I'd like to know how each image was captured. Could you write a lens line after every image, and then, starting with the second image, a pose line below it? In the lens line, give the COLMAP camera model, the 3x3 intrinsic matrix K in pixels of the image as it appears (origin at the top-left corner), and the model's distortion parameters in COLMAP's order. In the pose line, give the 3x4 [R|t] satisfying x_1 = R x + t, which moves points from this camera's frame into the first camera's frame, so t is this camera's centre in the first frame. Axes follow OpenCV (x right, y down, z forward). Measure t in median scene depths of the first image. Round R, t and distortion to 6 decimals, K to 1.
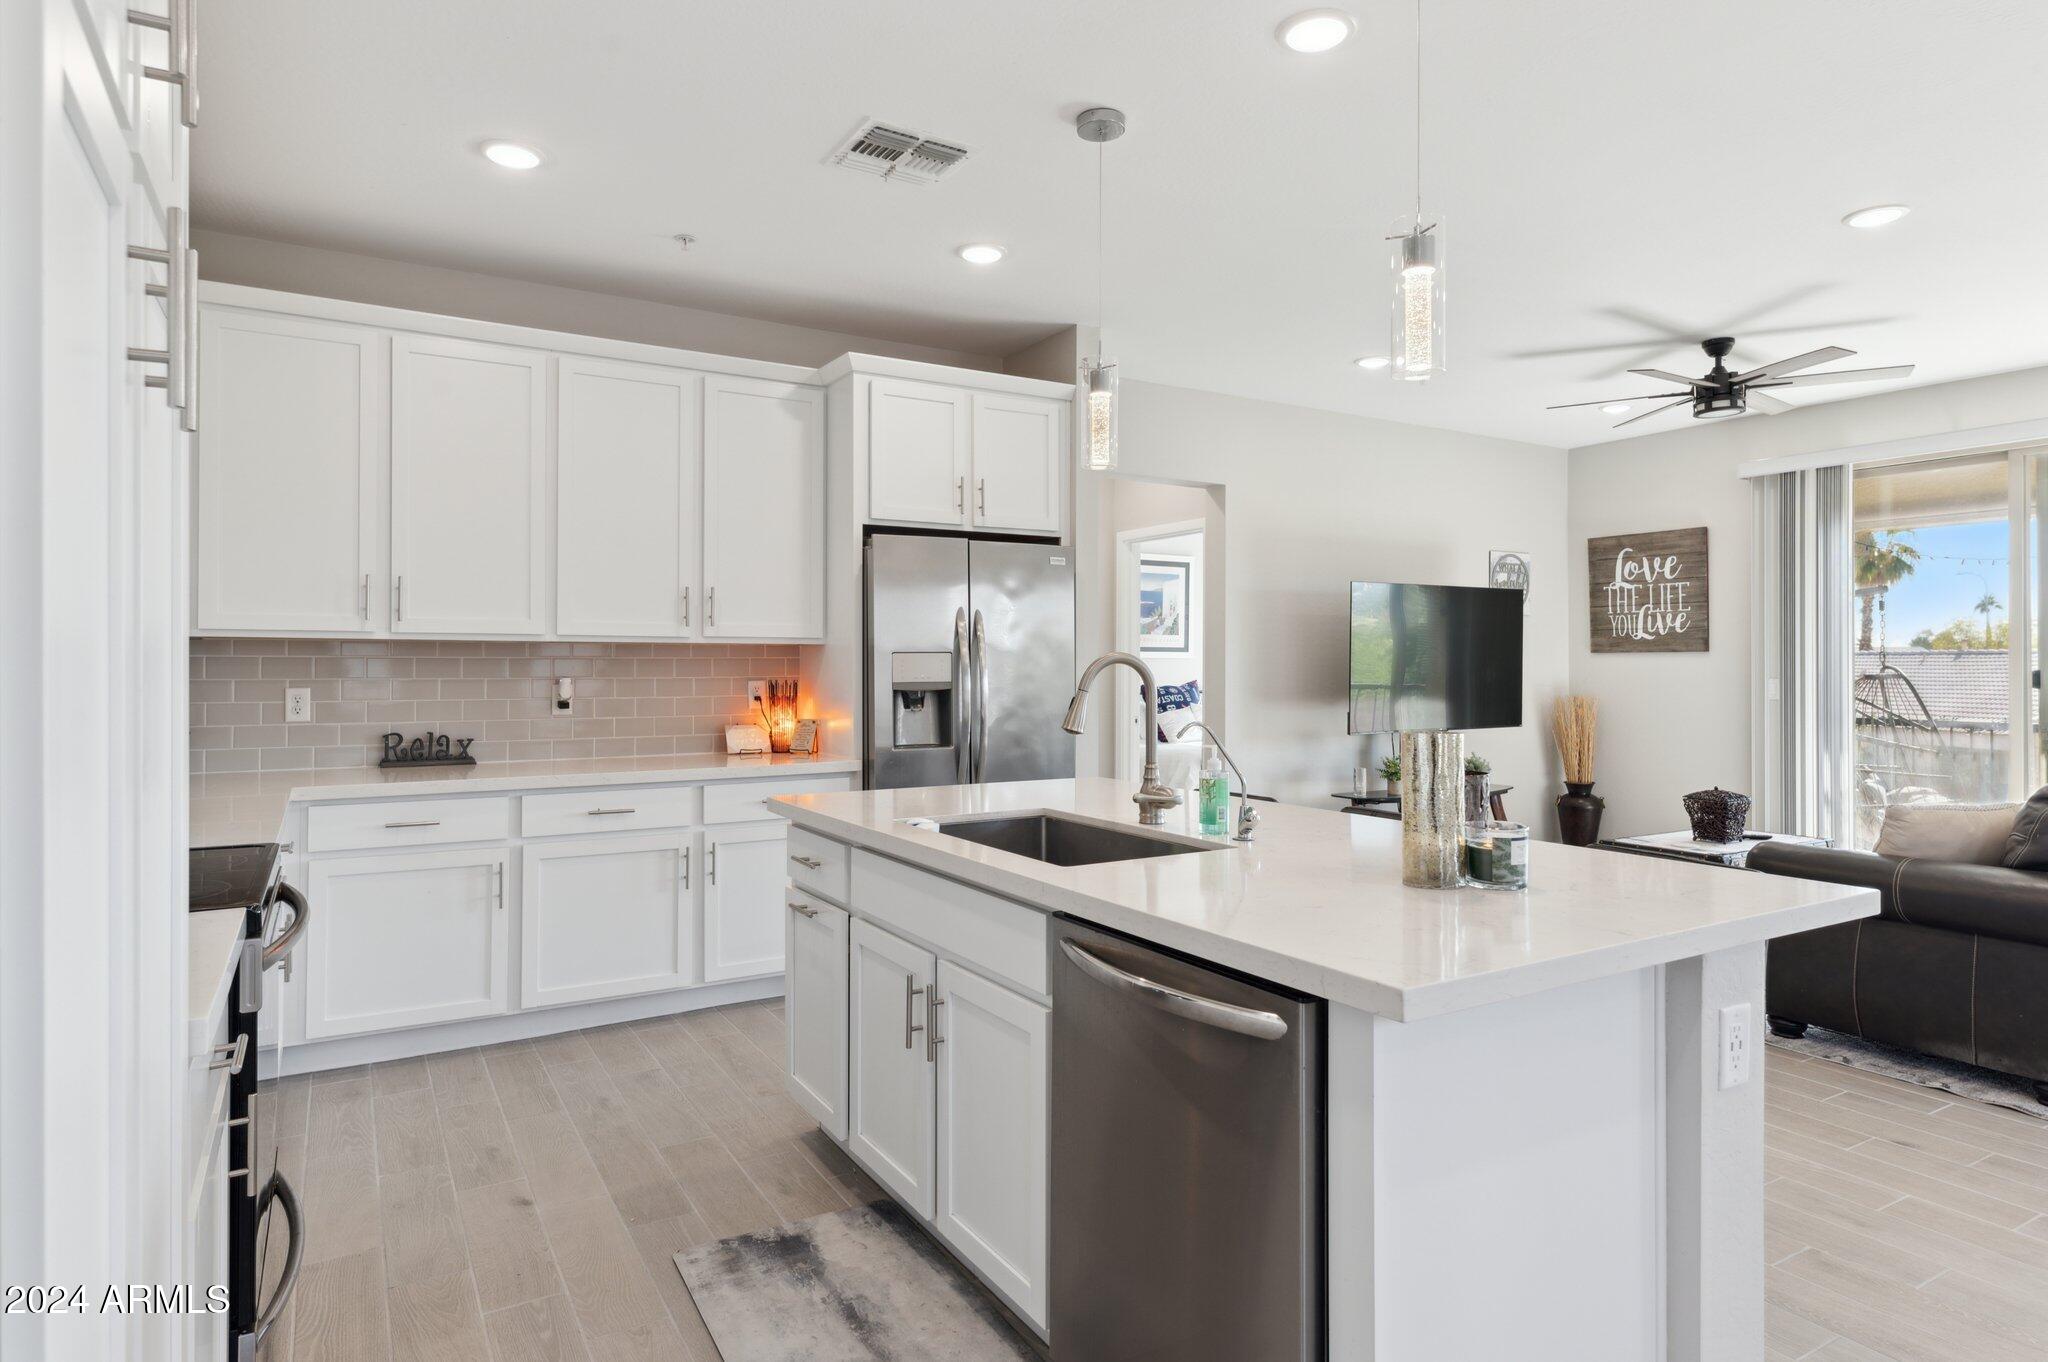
lens RADIAL K [[1156.7, 0, 1025.5], [0, 1156.7, 660.8], [0, 0, 1]] dist [0.005633, 0.001204]
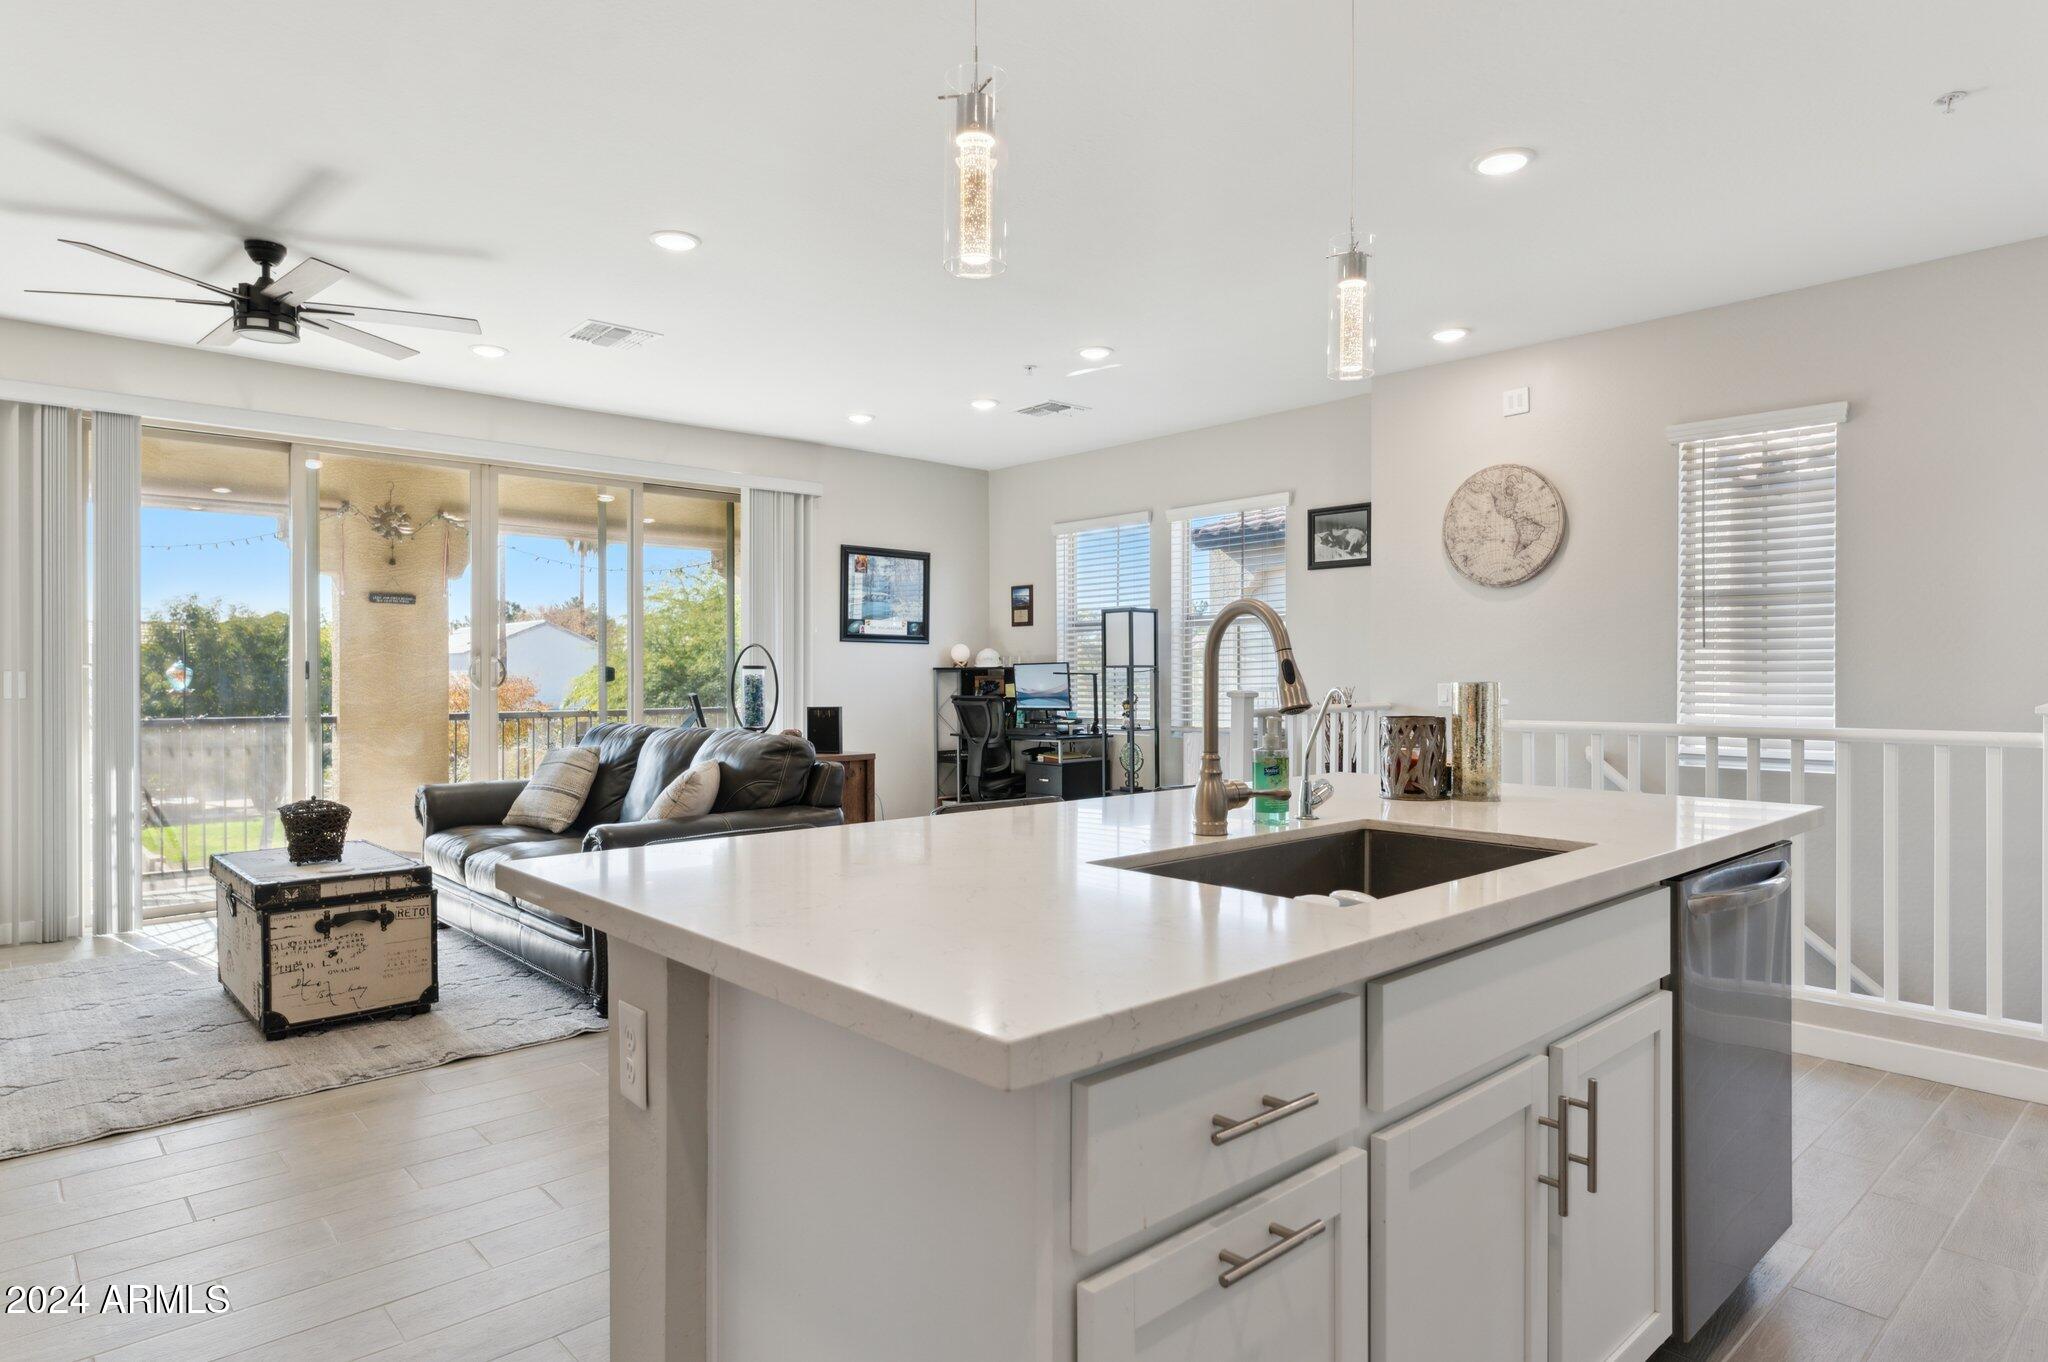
lens RADIAL K [[1162.2, 0, 1023.0], [0, 1162.2, 667.6], [0, 0, 1]] dist [0.006371, 0.001471]
pose [[-0.193963, 0.006716, 0.980986, -0.215288], [-0.003461, 0.999966, -0.007530, 0.015236], [-0.981003, -0.004856, -0.193933, 0.460893]]
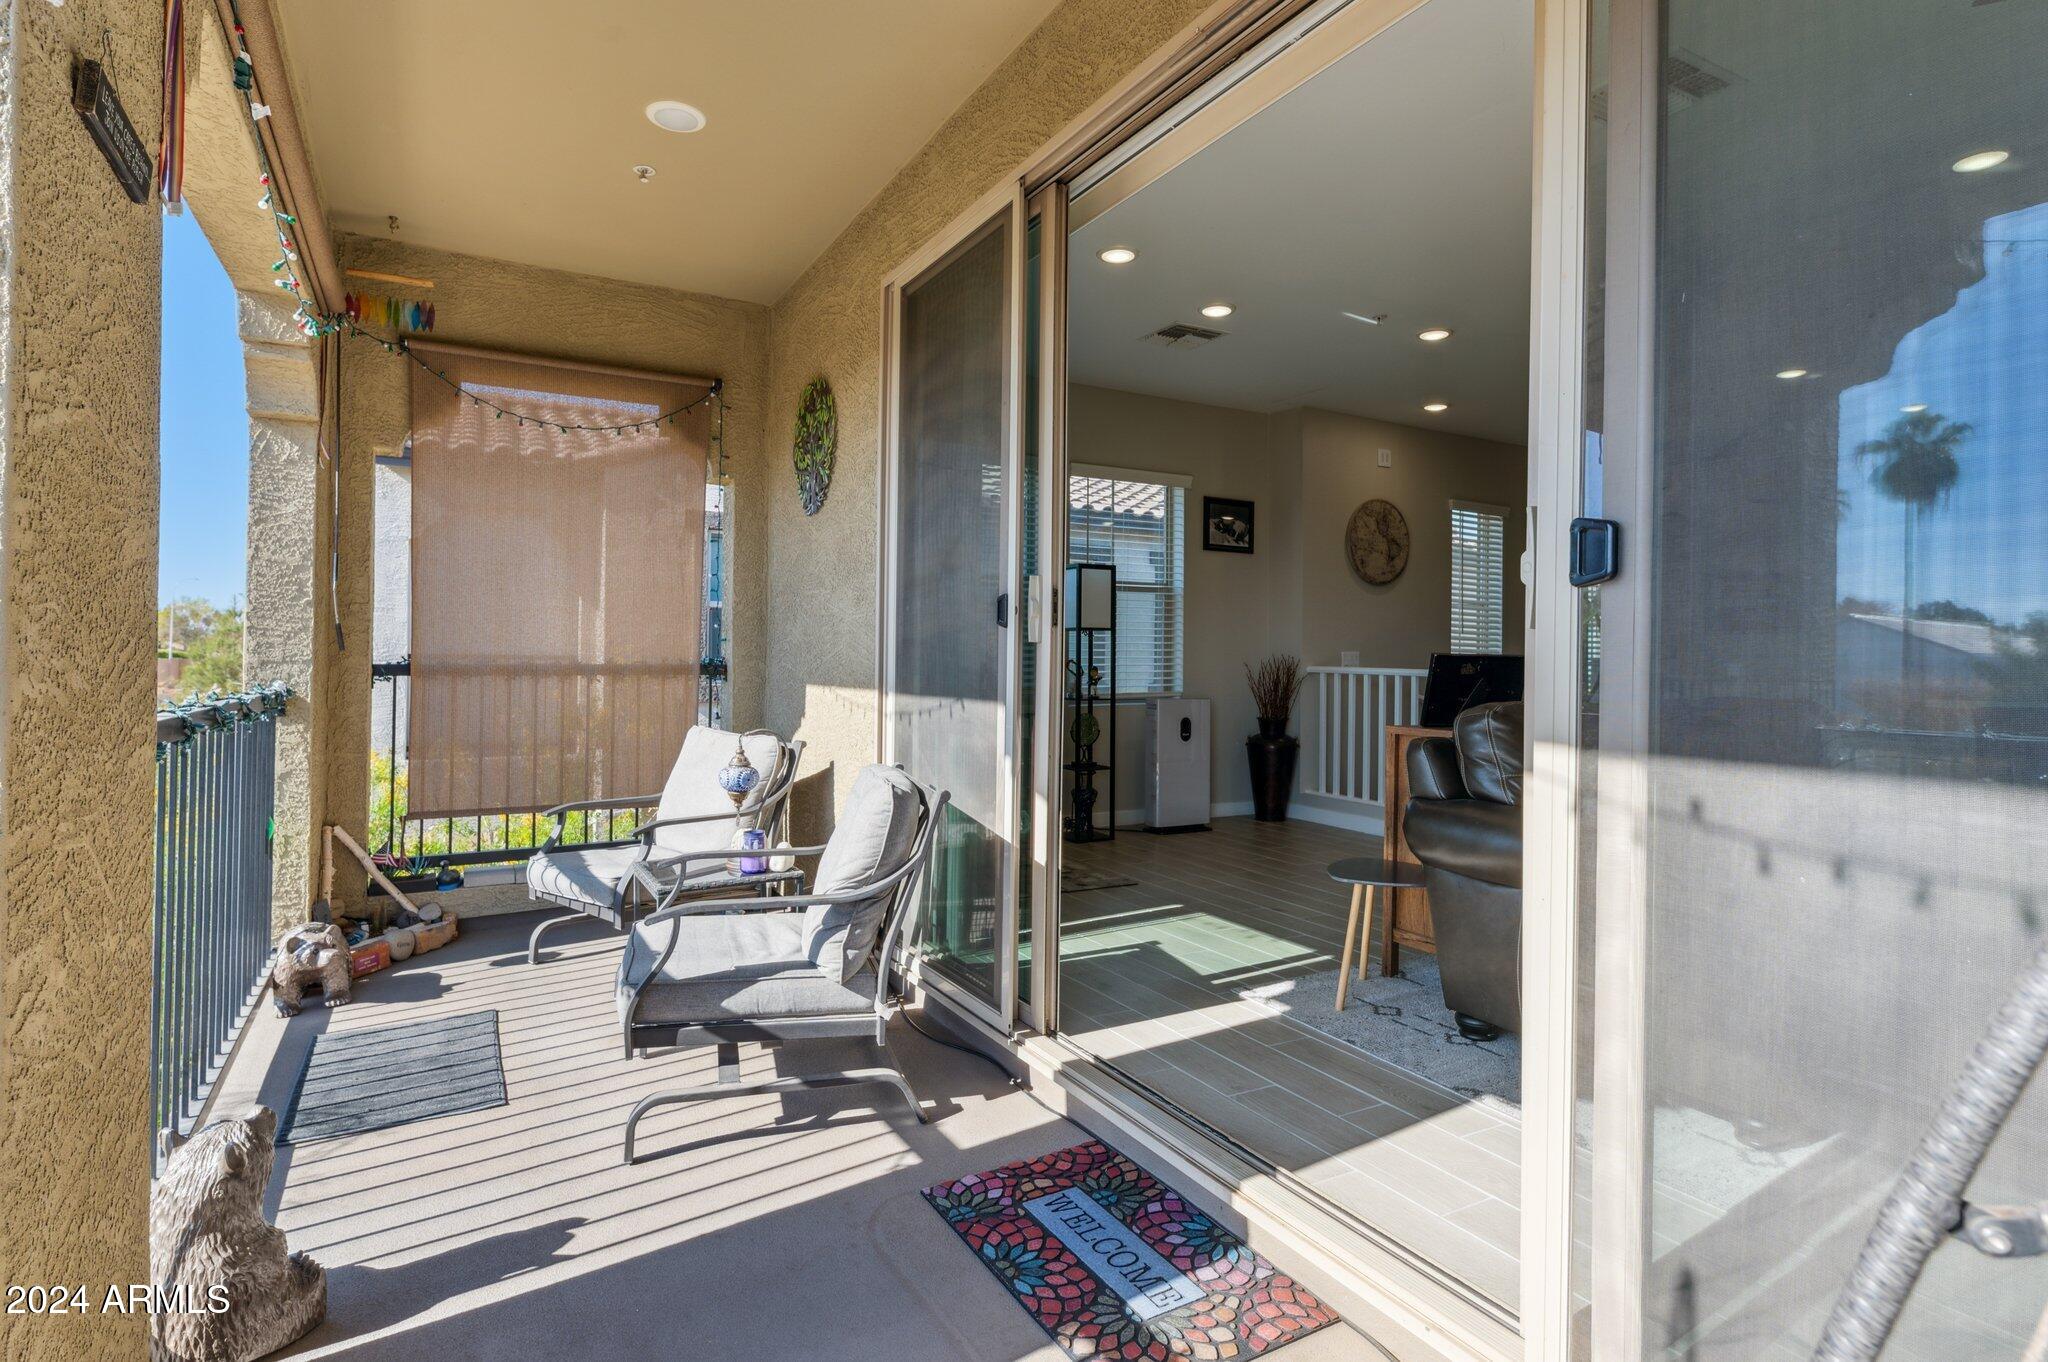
lens RADIAL K [[1040.8, 0, 1024.0], [0, 1040.8, 681.0], [0, 0, 1]] dist [0.000635, -0.000212]
pose [[-0.999761, -0.012000, 0.018259, 0.793952], [-0.011665, 0.999763, 0.018360, 0.031830], [-0.018475, 0.018143, -0.999665, 0.995229]]
